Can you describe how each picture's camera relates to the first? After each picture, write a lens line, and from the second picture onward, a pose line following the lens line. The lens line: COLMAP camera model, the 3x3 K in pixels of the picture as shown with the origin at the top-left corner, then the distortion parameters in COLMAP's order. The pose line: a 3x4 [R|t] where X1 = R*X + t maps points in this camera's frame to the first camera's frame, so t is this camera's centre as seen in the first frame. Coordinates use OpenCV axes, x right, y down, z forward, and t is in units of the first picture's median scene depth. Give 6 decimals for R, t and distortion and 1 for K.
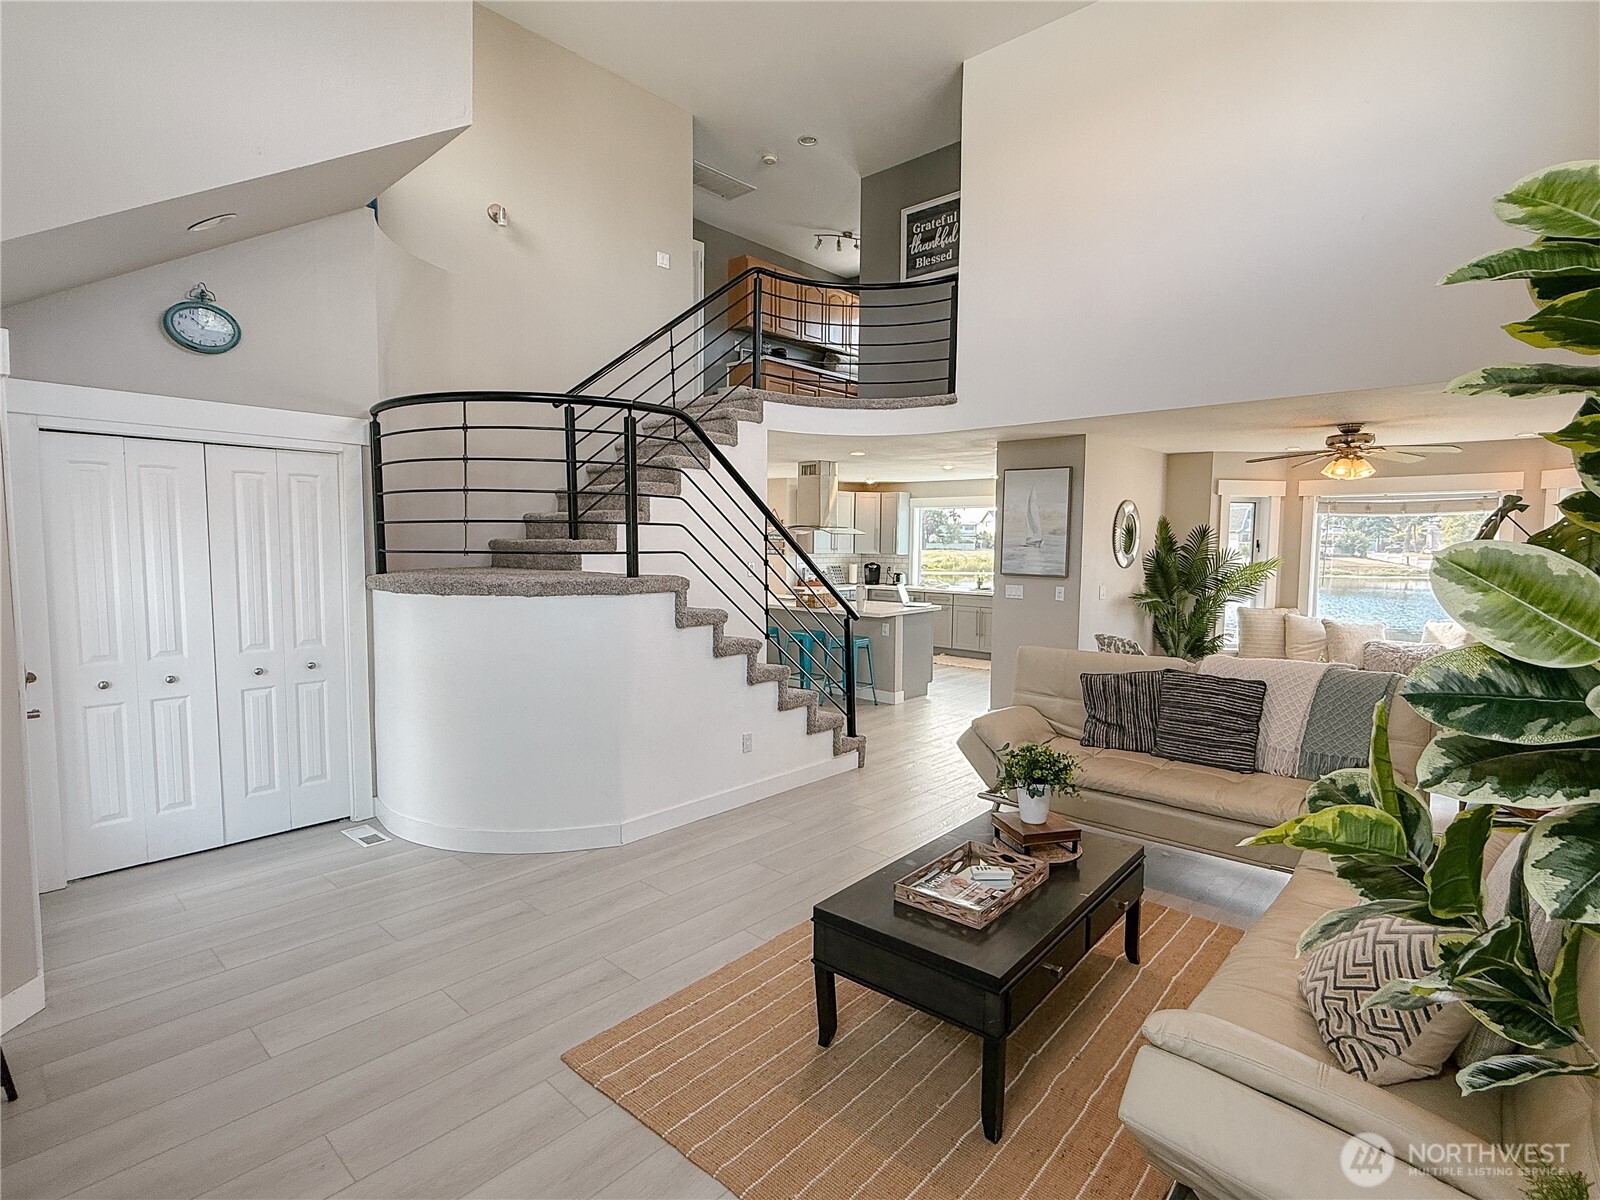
lens RADIAL K [[800.3, 0, 802.2], [0, 800.3, 598.2], [0, 0, 1]] dist [-0.003237, 0.000678]
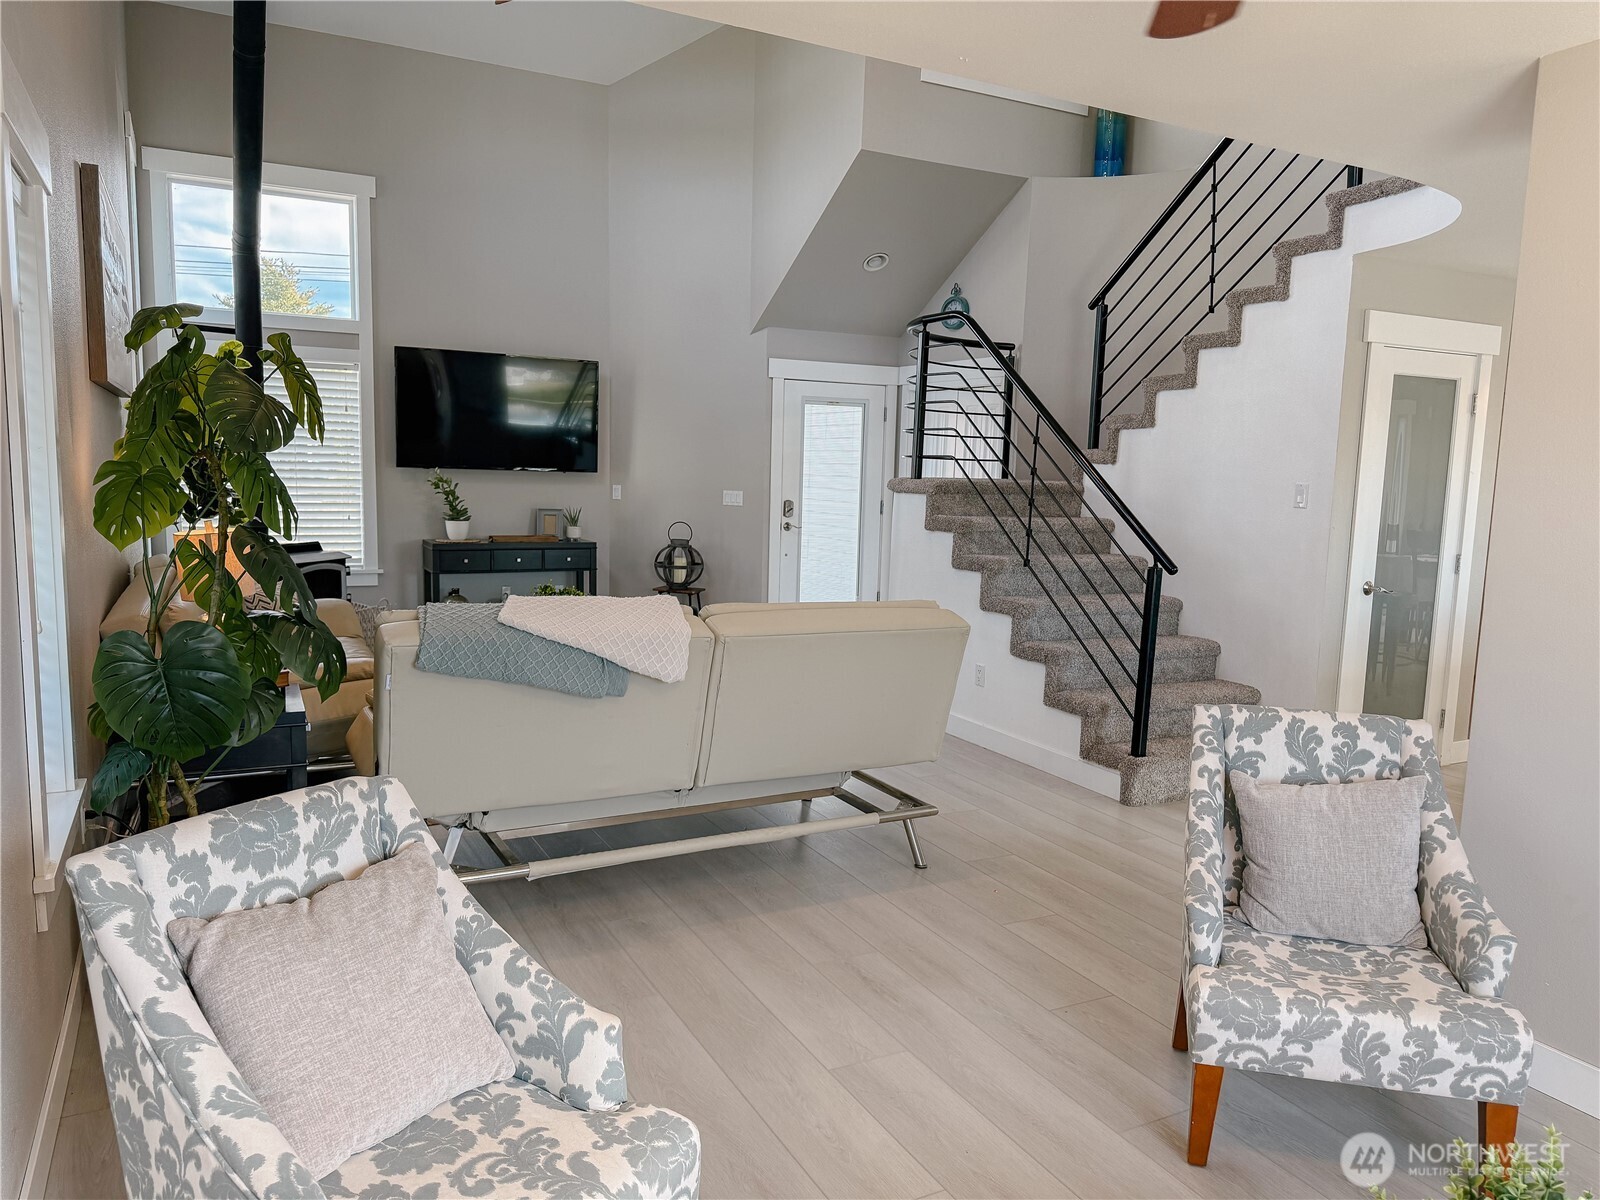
lens RADIAL K [[1123.5, 0, 794.7], [0, 1123.5, 608.6], [0, 0, 1]] dist [0.078204, -0.101708]
pose [[-0.349542, 0.103800, -0.931153, 0.974468], [-0.096674, 0.984544, 0.146041, -0.045130], [0.931920, 0.141065, -0.334105, 1.027116]]
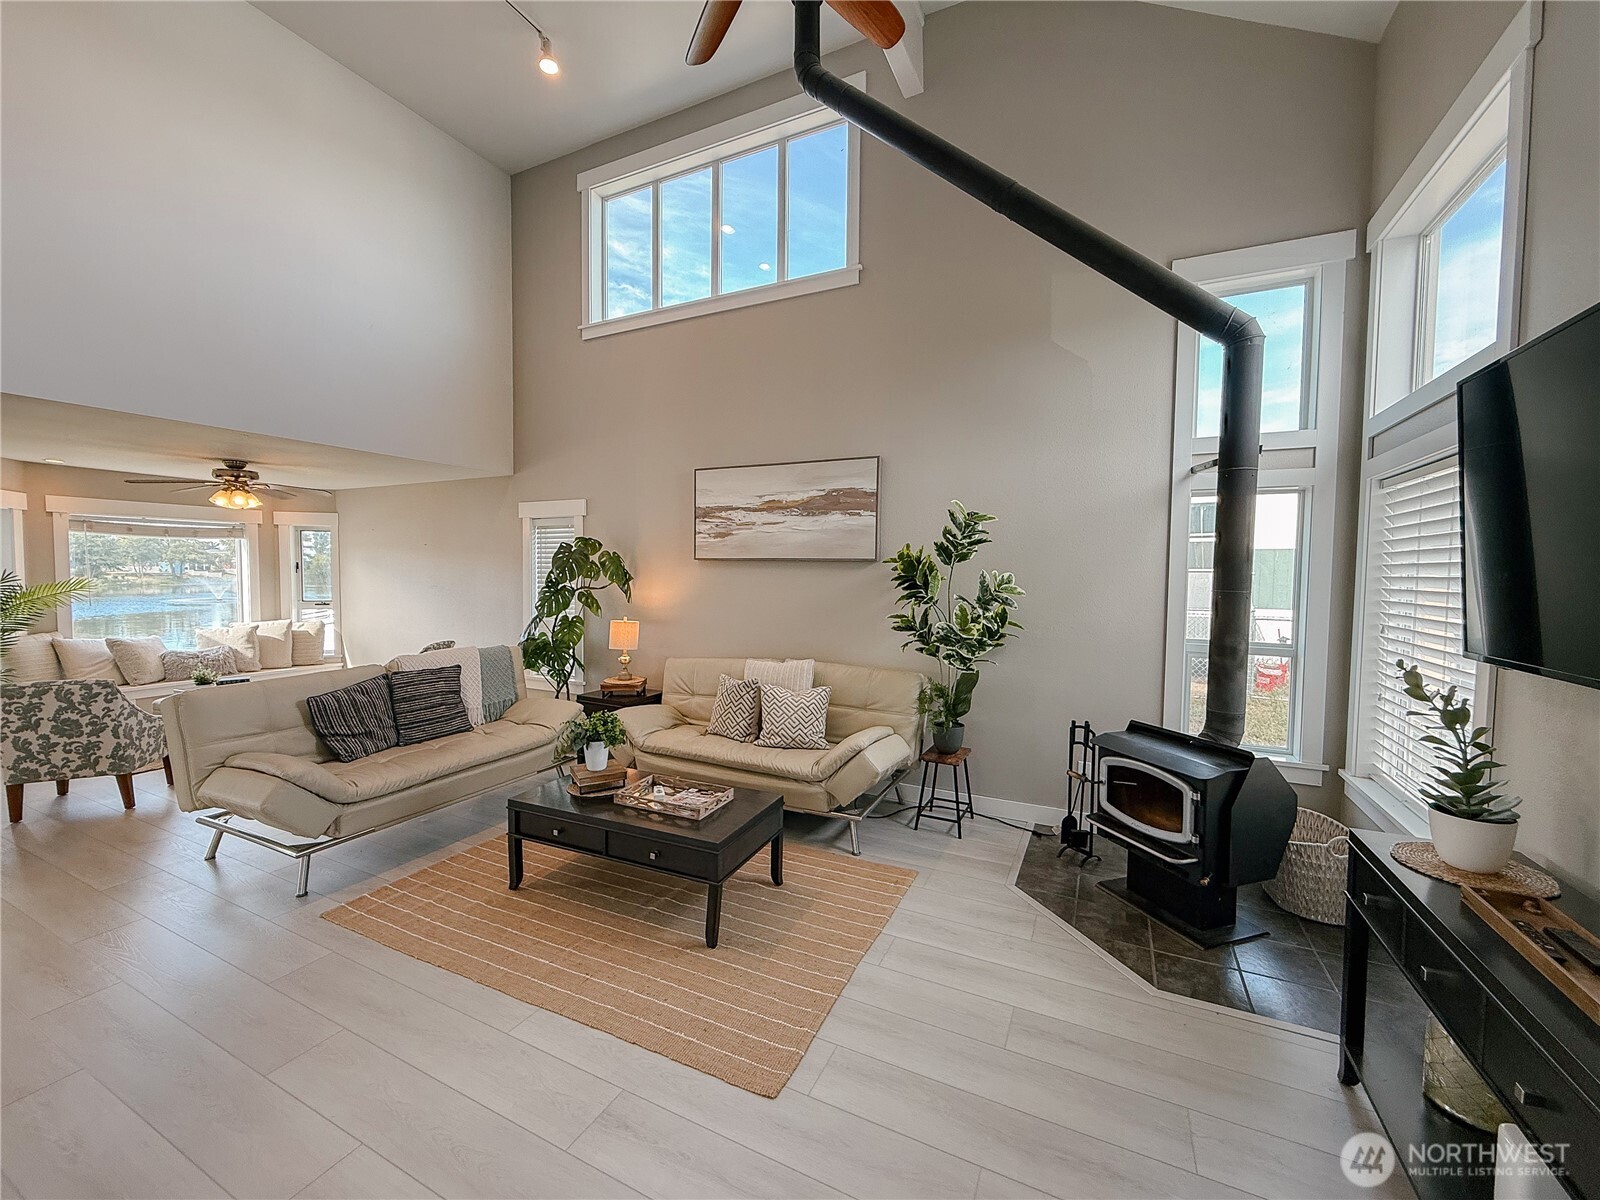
lens RADIAL K [[637.2, 0, 799.4], [0, 637.2, 599.7], [0, 0, 1]] dist [0.000332, -0.000503]
pose [[-0.276505, -0.052583, 0.959573, -0.445074], [0.057891, 0.995777, 0.071249, -0.037130], [-0.959267, 0.075251, -0.272294, 0.493880]]
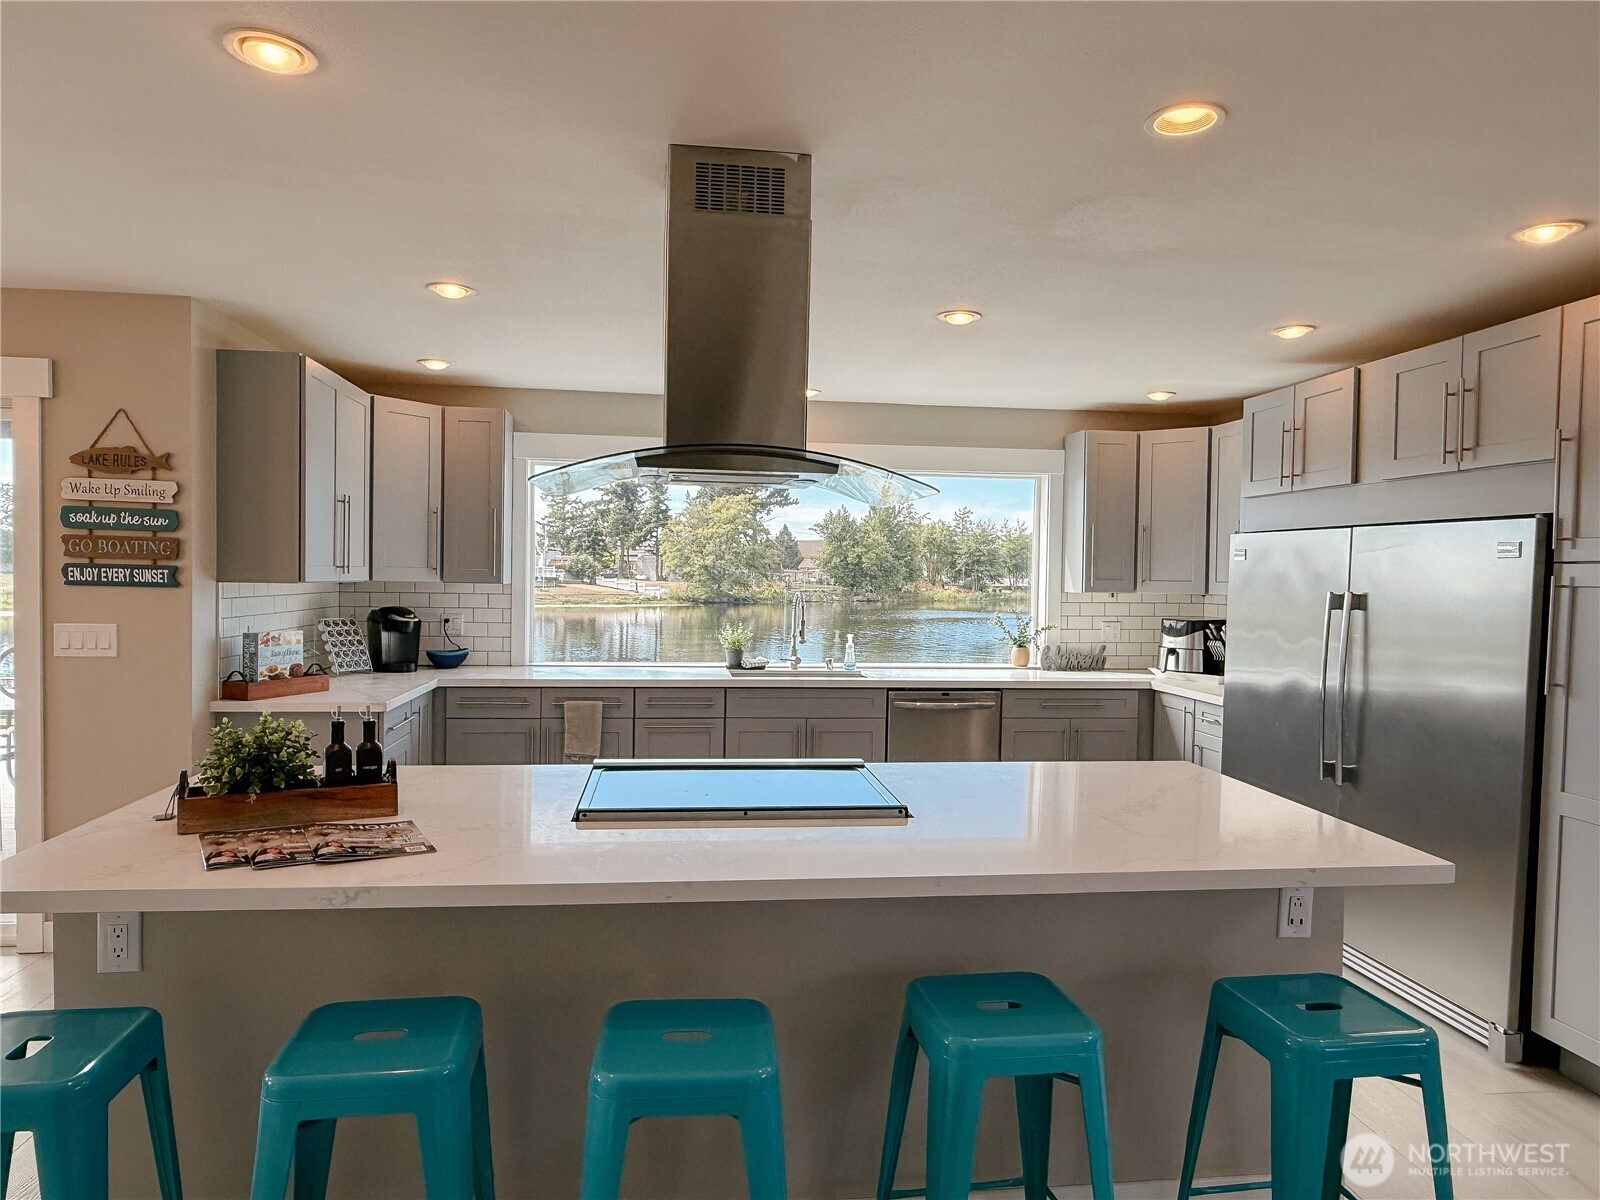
lens RADIAL K [[1030.1, 0, 793.7], [0, 1030.1, 600.3], [0, 0, 1]] dist [0.003977, 0.000029]
pose [[0.660403, -0.015835, 0.750744, -0.291504], [0.043082, 0.998930, -0.016828, -0.070855], [-0.749674, 0.043457, 0.660379, 1.256023]]
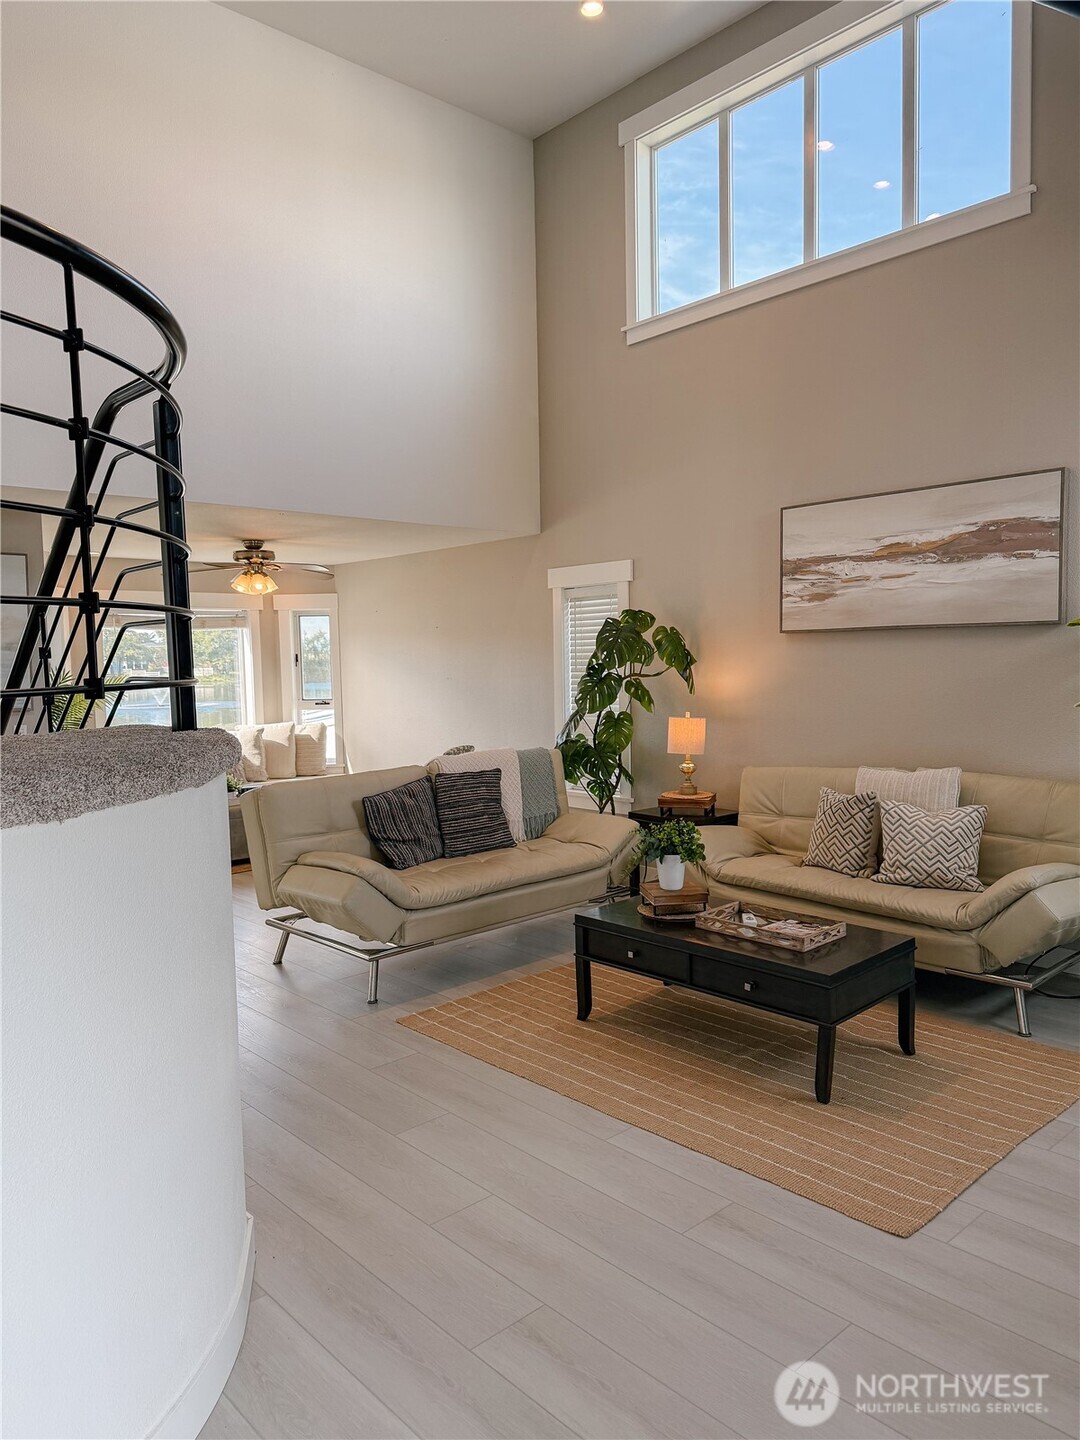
lens RADIAL K [[1011.2, 0, 537.0], [0, 1011.2, 719.8], [0, 0, 1]] dist [0.078204, -0.101708]
pose [[0.097840, -0.072956, 0.992524, -0.607632], [0.093871, 0.993539, 0.063777, -0.038858], [-0.990765, 0.086929, 0.104057, 0.534567]]
